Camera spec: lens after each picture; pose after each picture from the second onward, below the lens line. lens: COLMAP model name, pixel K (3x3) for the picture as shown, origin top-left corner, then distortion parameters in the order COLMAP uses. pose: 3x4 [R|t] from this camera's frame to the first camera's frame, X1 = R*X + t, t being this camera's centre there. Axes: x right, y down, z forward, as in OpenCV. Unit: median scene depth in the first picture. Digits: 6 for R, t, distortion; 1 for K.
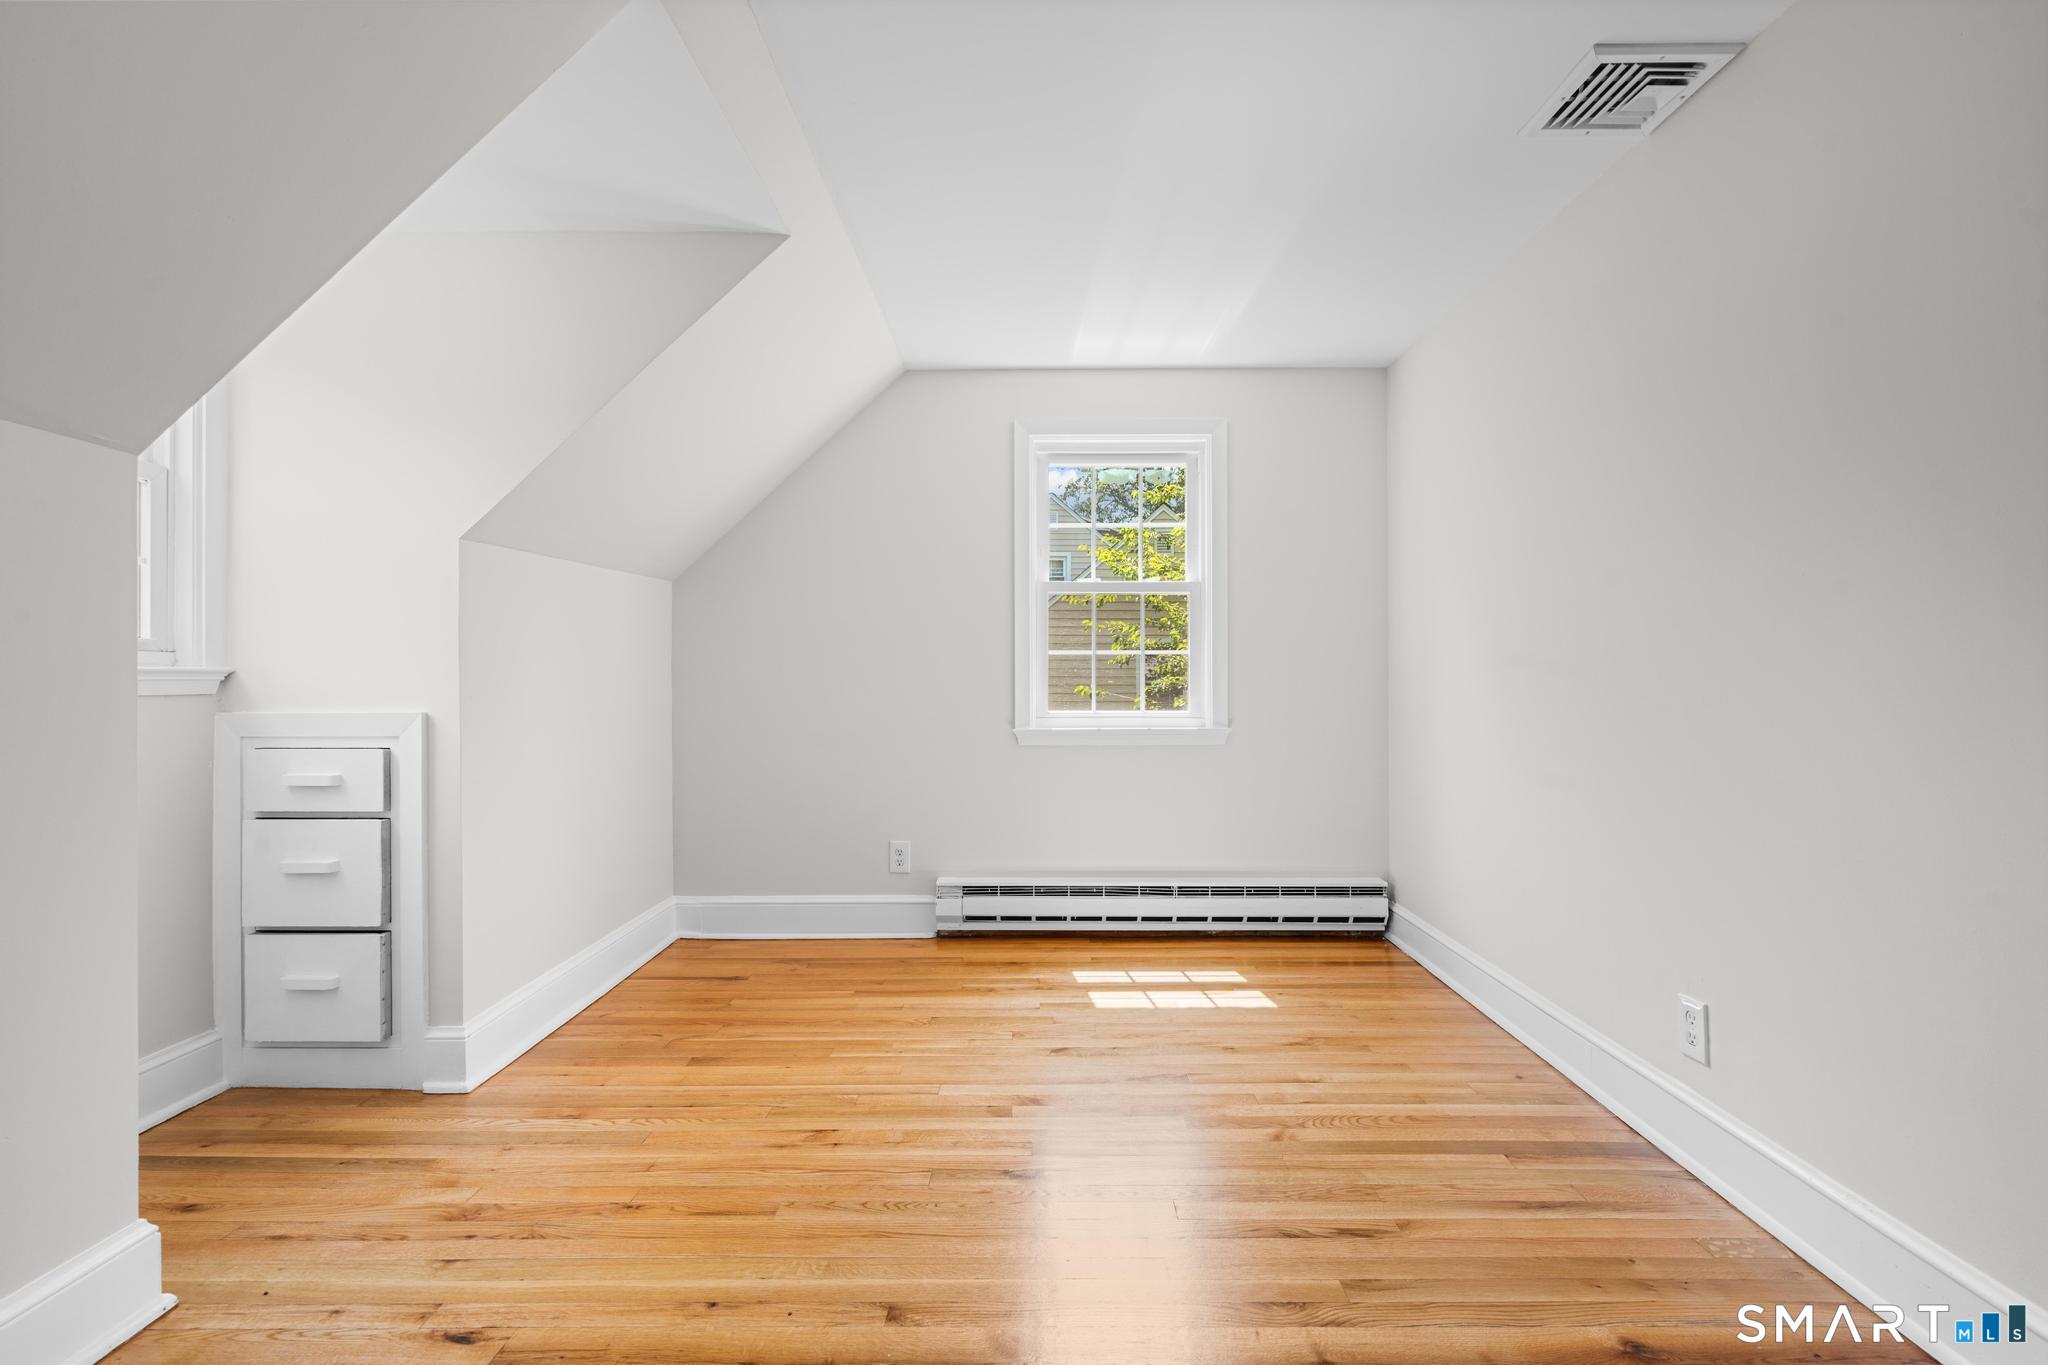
lens RADIAL K [[930.3, 0, 1029.5], [0, 930.3, 676.6], [0, 0, 1]] dist [-0.001185, 0.002294]
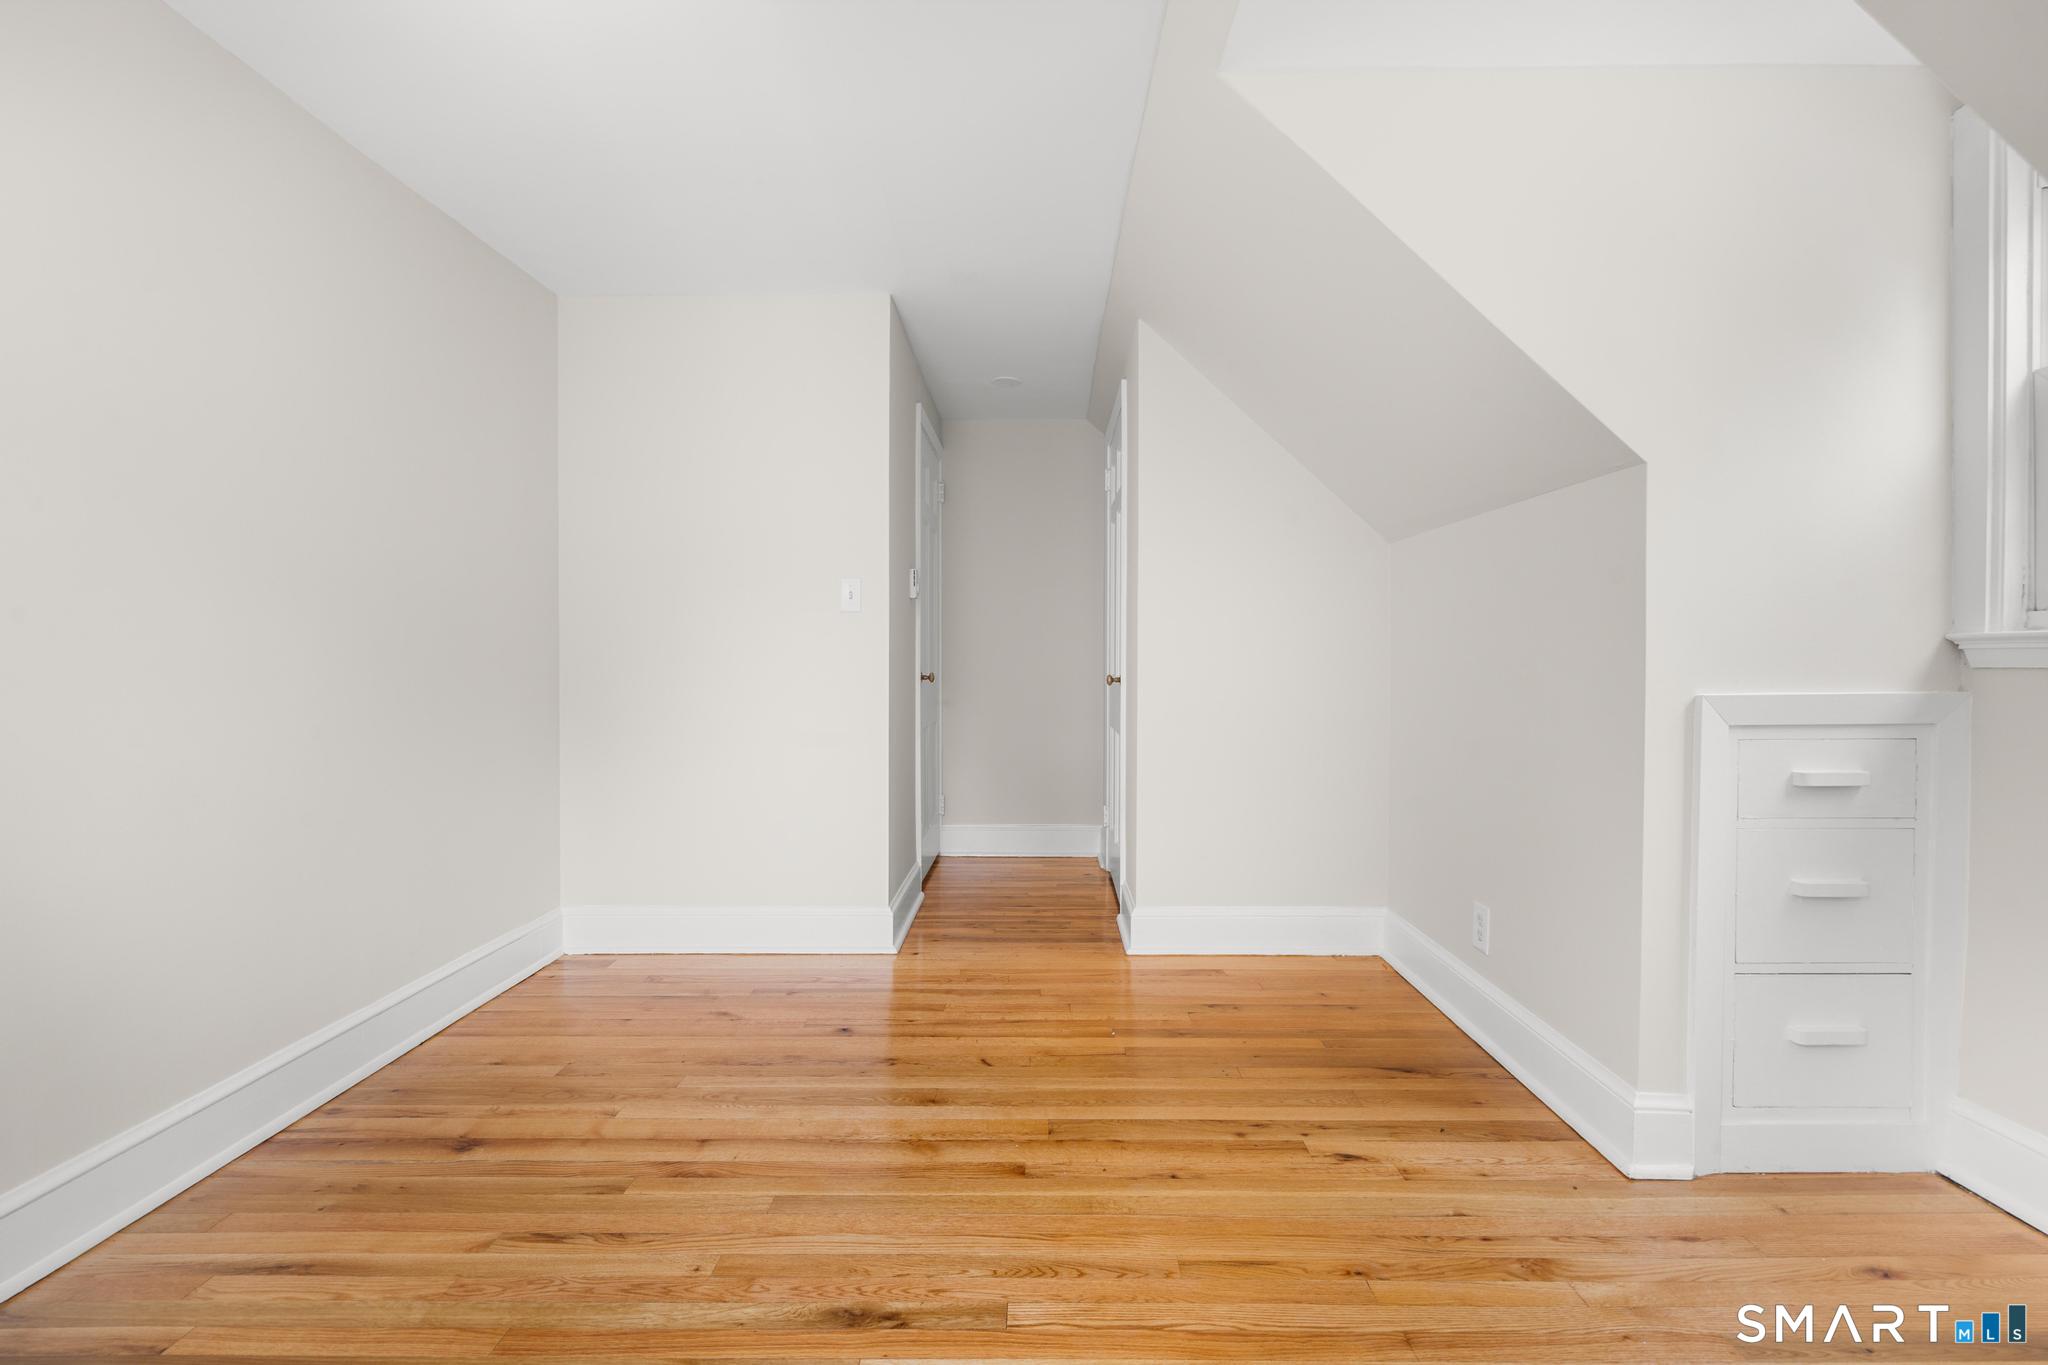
lens RADIAL K [[927.7, 0, 1031.6], [0, 927.7, 673.9], [0, 0, 1]] dist [-0.003581, 0.003369]
pose [[-0.999991, 0.002870, -0.003155, -0.135439], [0.002830, 0.999917, 0.012534, 0.015140], [0.003190, 0.012525, -0.999916, 1.874359]]
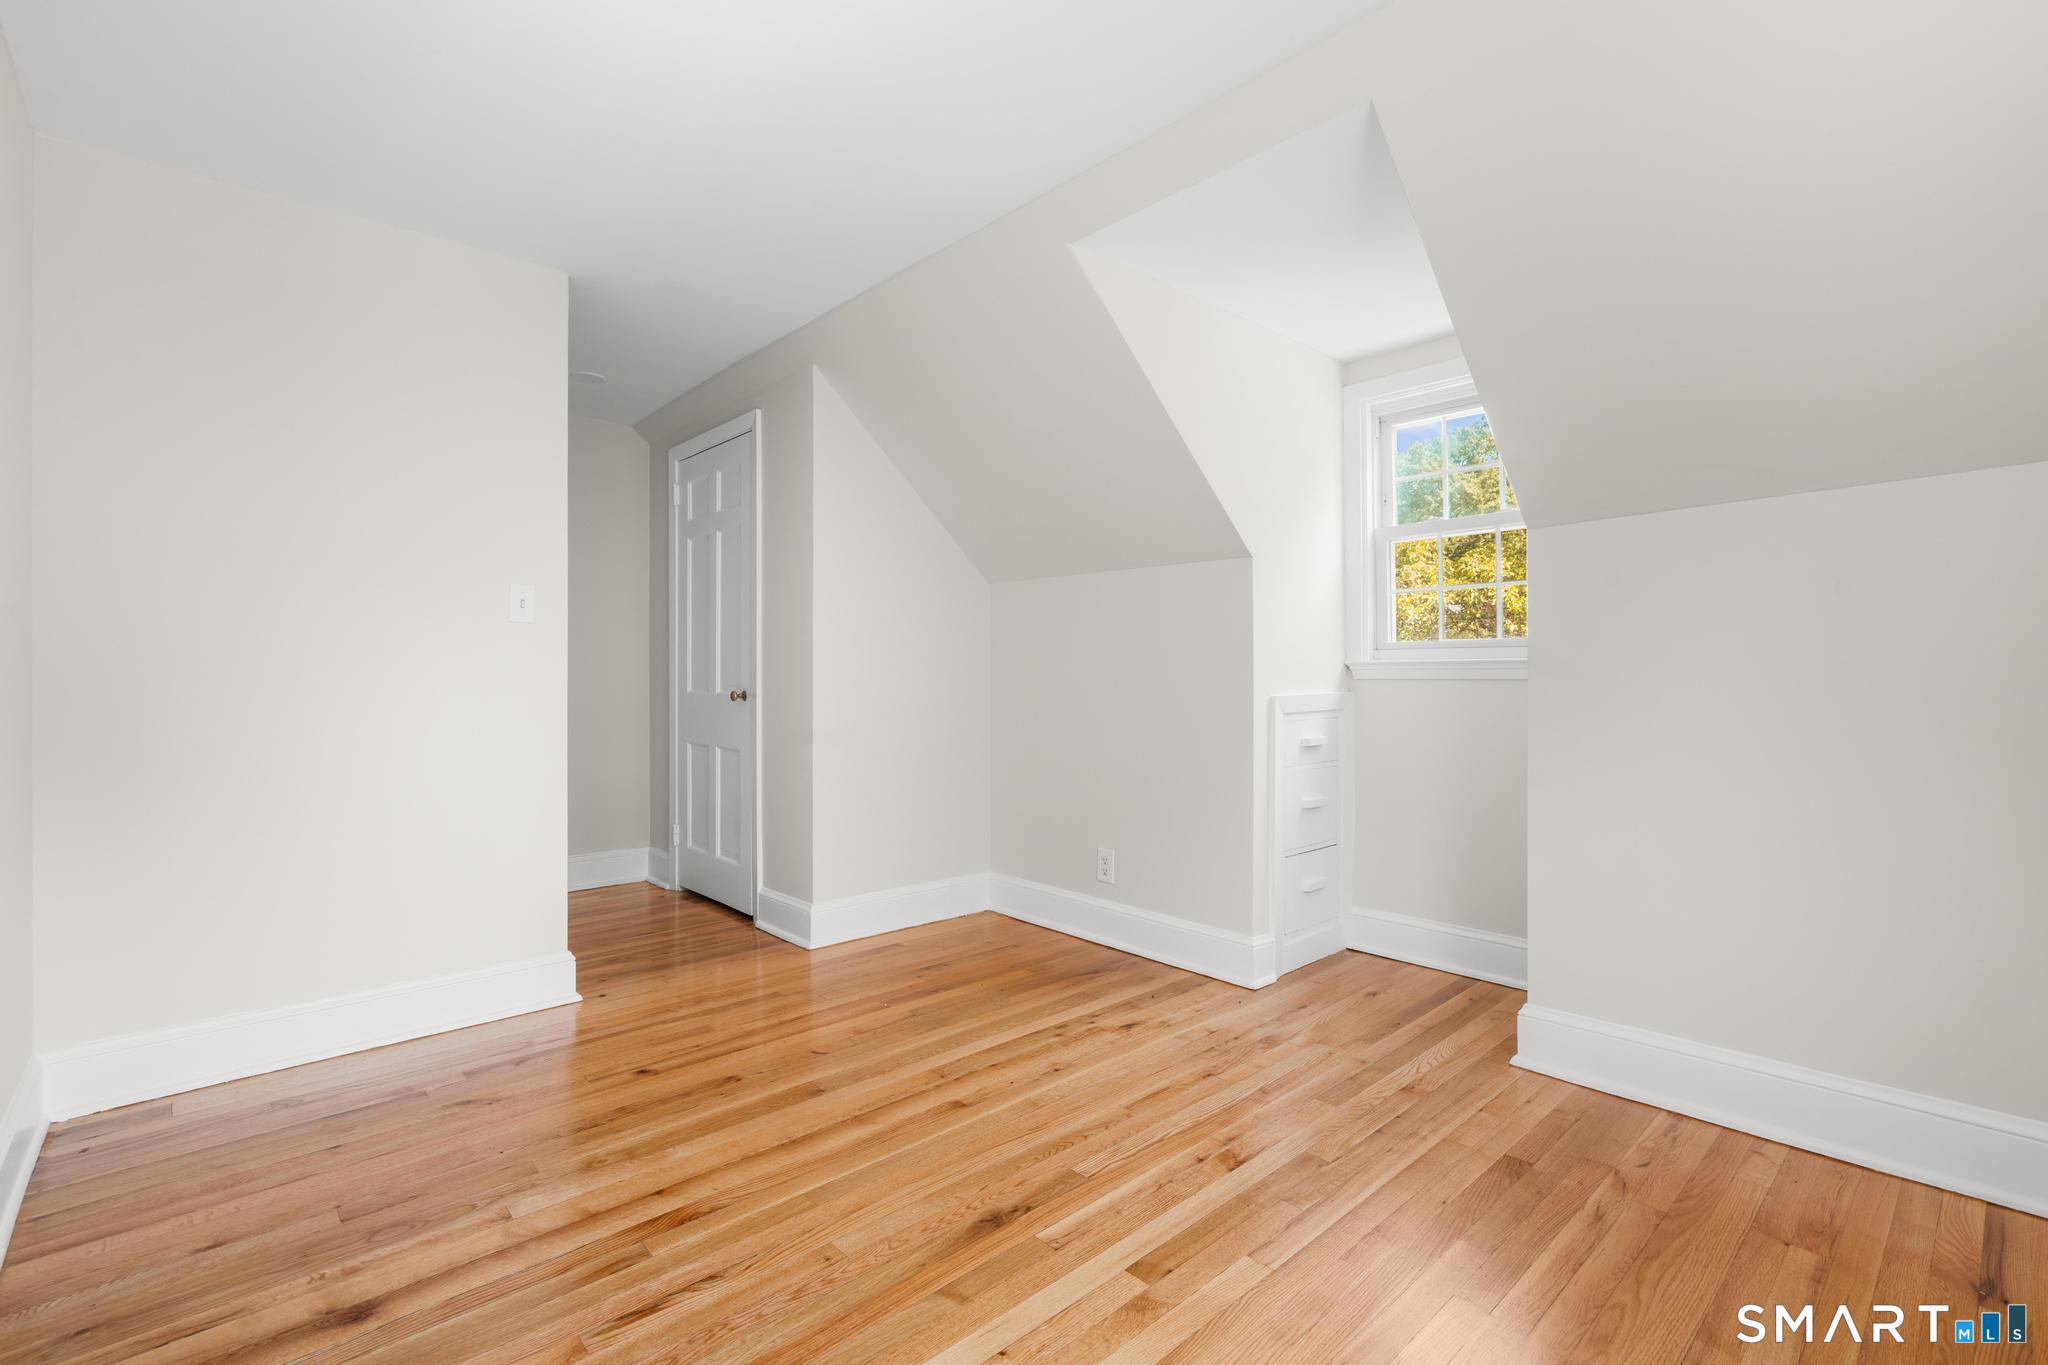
lens RADIAL K [[930.3, 0, 1029.5], [0, 930.3, 676.6], [0, 0, 1]] dist [-0.001185, 0.002294]
pose [[-0.729021, 0.006399, -0.684461, 0.650141], [0.005666, 0.999978, 0.003315, 0.008862], [0.684467, -0.001461, -0.729042, 1.815272]]
